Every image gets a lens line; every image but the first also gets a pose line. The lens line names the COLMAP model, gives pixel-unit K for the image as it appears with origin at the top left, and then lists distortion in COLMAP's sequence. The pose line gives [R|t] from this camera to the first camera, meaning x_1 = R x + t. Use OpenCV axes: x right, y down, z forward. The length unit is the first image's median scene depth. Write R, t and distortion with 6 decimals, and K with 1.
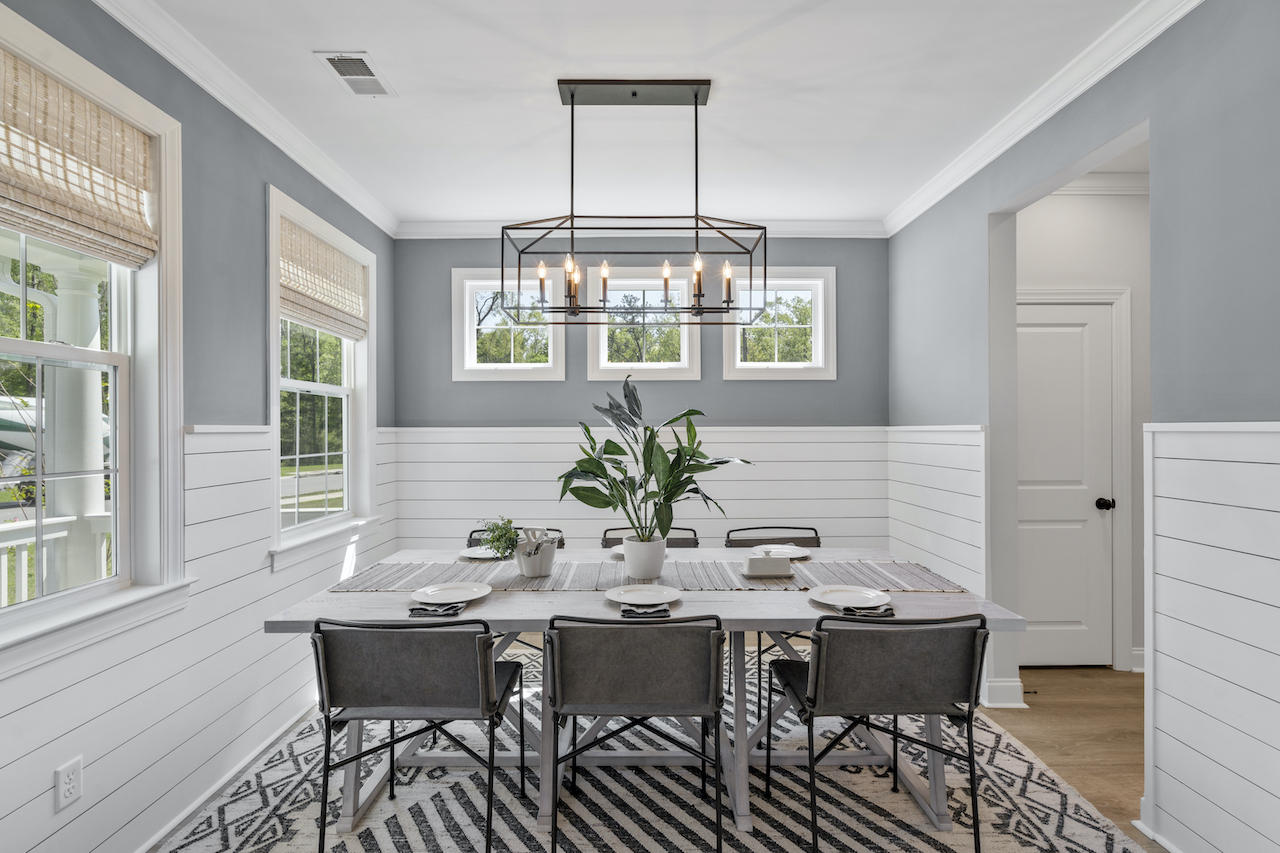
lens RADIAL K [[580.5, 0, 639.5], [0, 580.5, 425.6], [0, 0, 1]] dist [-0.001514, 0.000922]
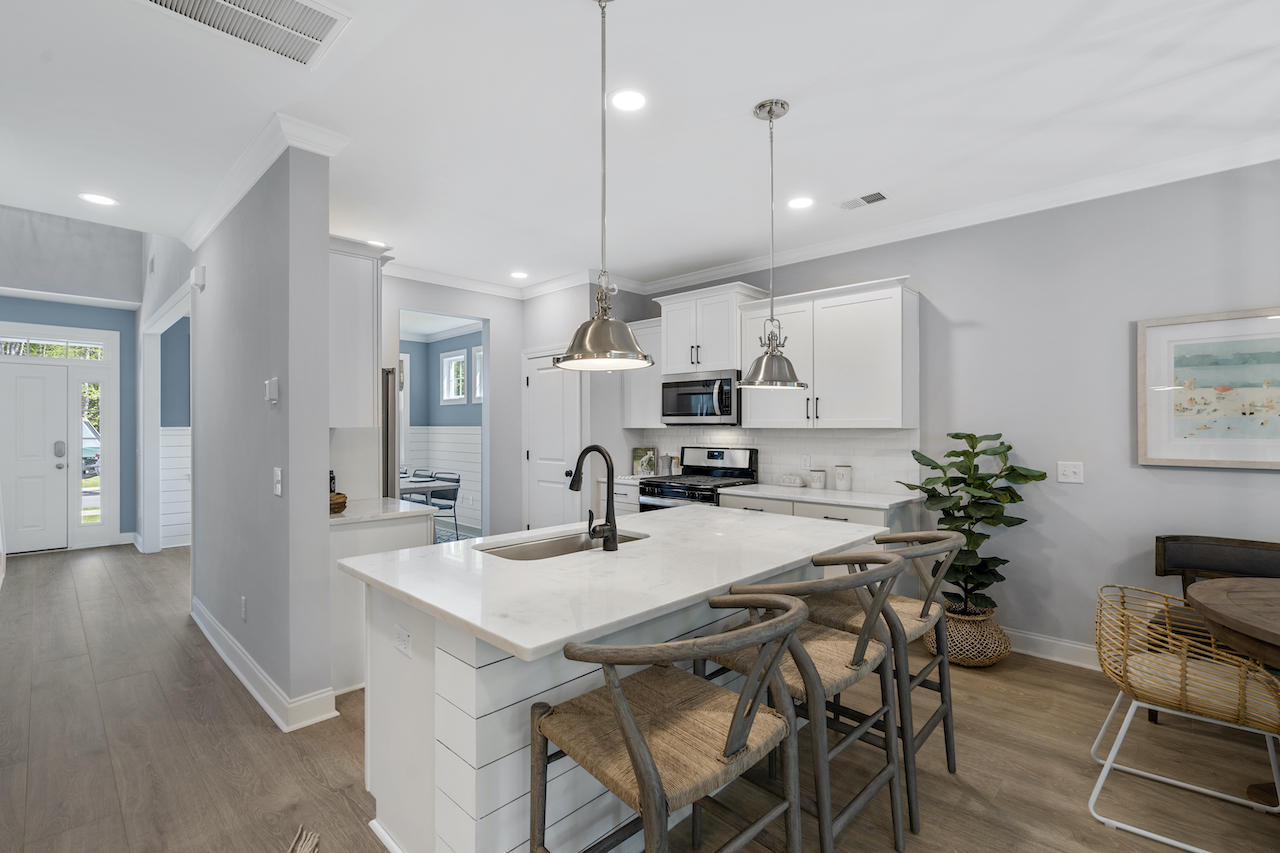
lens RADIAL K [[580.5, 0, 639.5], [0, 580.5, 425.6], [0, 0, 1]] dist [-0.001514, 0.000922]
pose [[0.717771, 0.000437, -0.696279, 2.816826], [0.000763, 0.999999, 0.001413, -0.006862], [0.696279, -0.001546, 0.717769, -0.083199]]
